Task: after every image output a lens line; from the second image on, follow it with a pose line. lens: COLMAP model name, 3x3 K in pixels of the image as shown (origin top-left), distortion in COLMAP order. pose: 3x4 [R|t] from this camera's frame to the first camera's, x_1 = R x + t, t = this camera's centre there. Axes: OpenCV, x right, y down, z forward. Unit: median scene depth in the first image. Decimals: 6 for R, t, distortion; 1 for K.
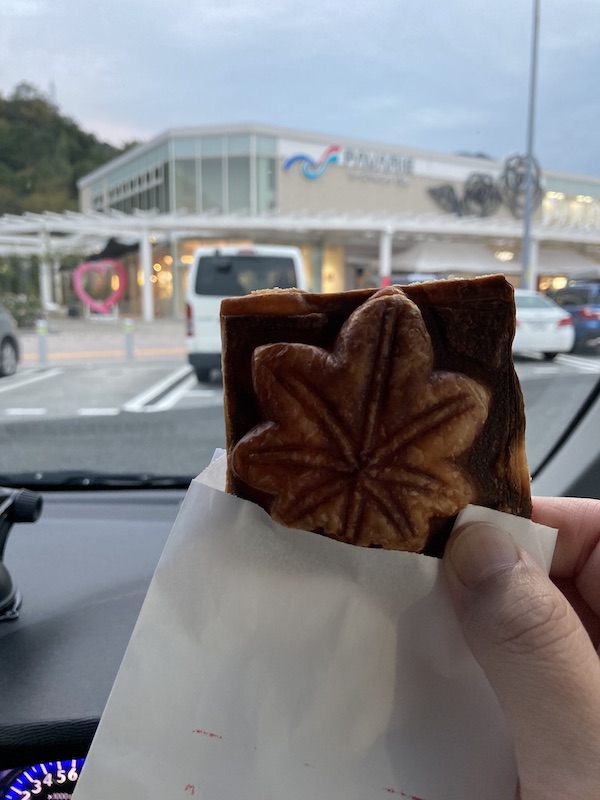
lens RADIAL K [[652.4, 0, 298.8], [0, 652.4, 400.5], [0, 0, 1]] dist [0.015494, 0.001828]
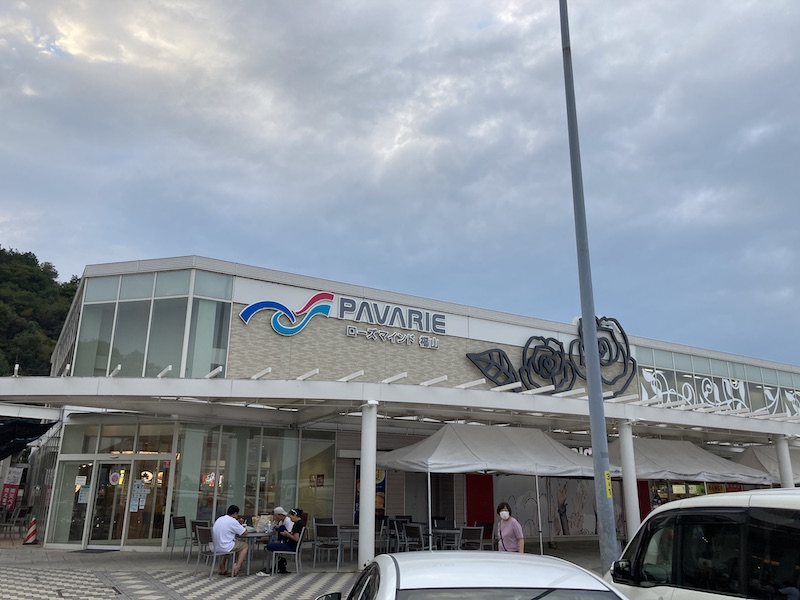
lens RADIAL K [[652.4, 0, 400.4], [0, 652.4, 299.2], [0, 0, 1]] dist [0.015494, 0.001828]
pose [[0.999494, -0.002167, -0.031720, 0.159937], [-0.011849, 0.900413, -0.434874, -0.071319], [0.029504, 0.435030, 0.899933, 0.357671]]
